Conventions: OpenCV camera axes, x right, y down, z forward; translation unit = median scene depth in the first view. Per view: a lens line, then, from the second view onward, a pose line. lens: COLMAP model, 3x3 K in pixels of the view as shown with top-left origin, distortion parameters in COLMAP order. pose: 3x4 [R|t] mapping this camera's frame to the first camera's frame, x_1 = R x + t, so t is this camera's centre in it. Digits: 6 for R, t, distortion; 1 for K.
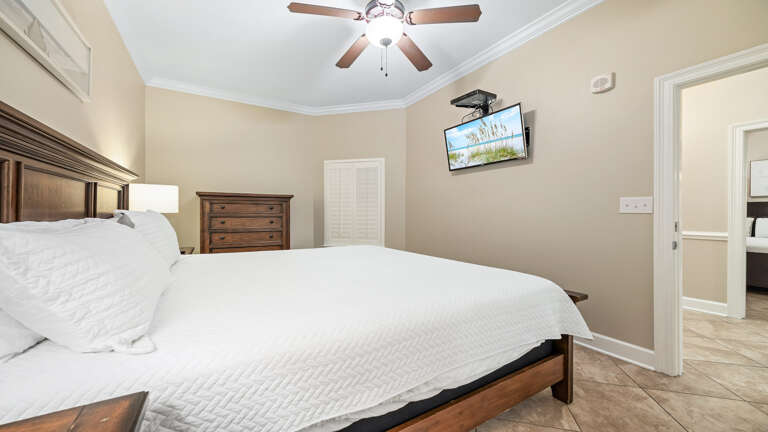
lens RADIAL K [[295.5, 0, 385.3], [0, 295.5, 211.8], [0, 0, 1]] dist [-0.001204, -0.000025]
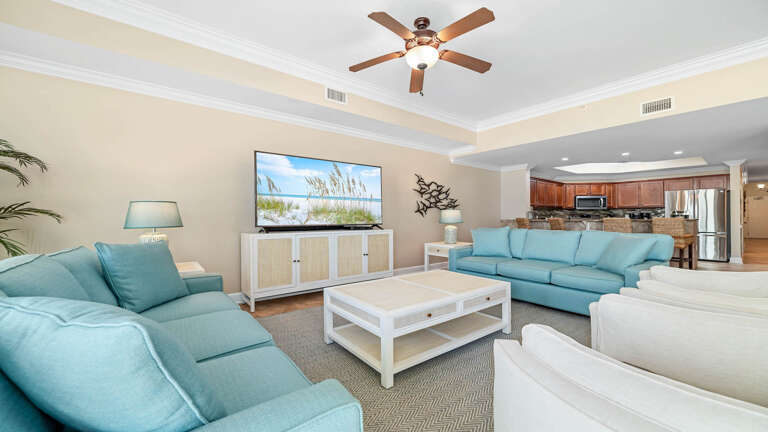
lens RADIAL K [[295.5, 0, 383.8], [0, 295.5, 213.2], [0, 0, 1]] dist [-0.001204, -0.000025]
pose [[-0.104089, 0.006218, 0.994549, -0.421349], [0.004260, 0.999974, -0.005806, -0.191934], [-0.994559, 0.003632, -0.104113, 0.968775]]
